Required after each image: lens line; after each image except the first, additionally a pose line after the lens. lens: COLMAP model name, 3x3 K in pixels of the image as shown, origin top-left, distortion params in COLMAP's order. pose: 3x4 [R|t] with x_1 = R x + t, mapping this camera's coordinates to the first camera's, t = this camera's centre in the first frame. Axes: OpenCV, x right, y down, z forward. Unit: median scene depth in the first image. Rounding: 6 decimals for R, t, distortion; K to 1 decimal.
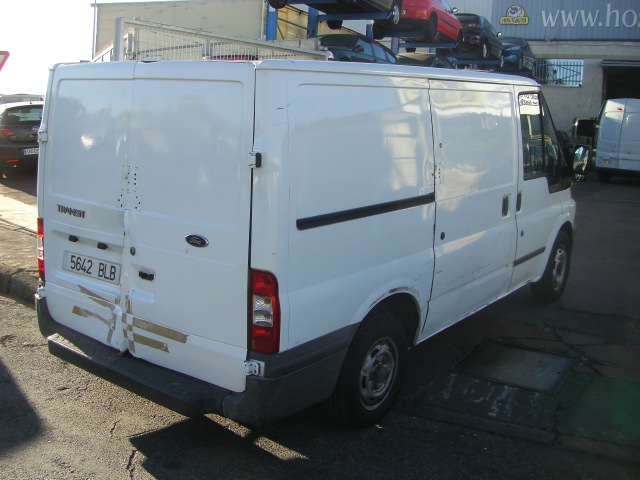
lens RADIAL K [[728.1, 0, 320.0], [0, 728.1, 240.0], [0, 0, 1]] dist [-0.186895, 0.138213]
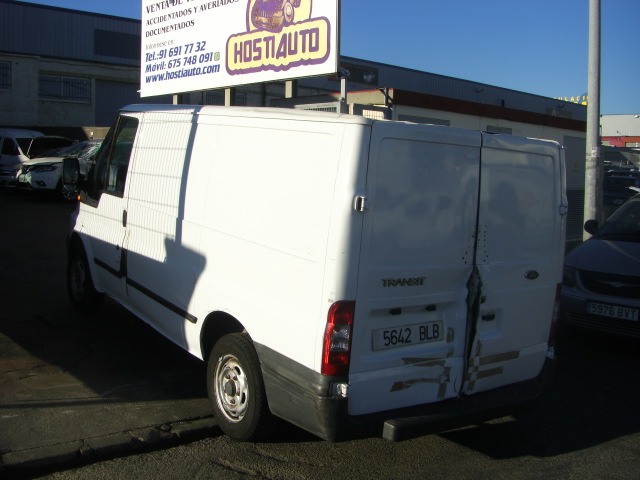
lens RADIAL K [[728.1, 0, 320.0], [0, 728.1, 240.0], [0, 0, 1]] dist [-0.186895, 0.138213]
pose [[0.290354, -0.140186, 0.946595, -1.258015], [0.122031, 0.986559, 0.108673, -0.208680], [-0.949107, 0.083960, 0.303558, 0.805970]]
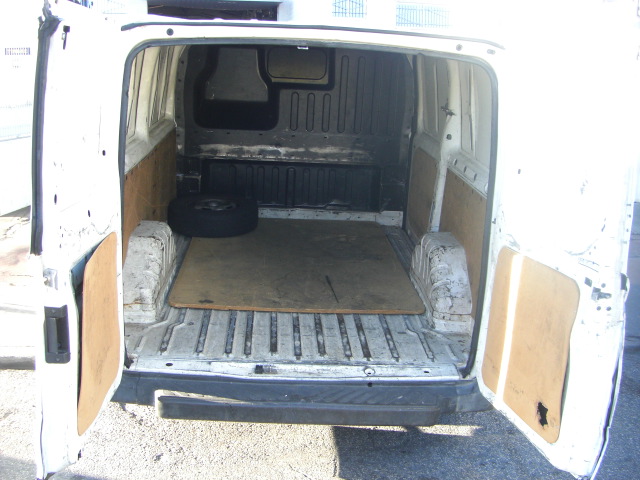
lens RADIAL K [[728.1, 0, 320.0], [0, 728.1, 240.0], [0, 0, 1]] dist [-0.186895, 0.138213]
pose [[0.763725, -0.165848, 0.623873, -0.702171], [0.104930, 0.985475, 0.133523, -0.107052], [-0.636956, -0.036511, 0.770035, 0.330347]]
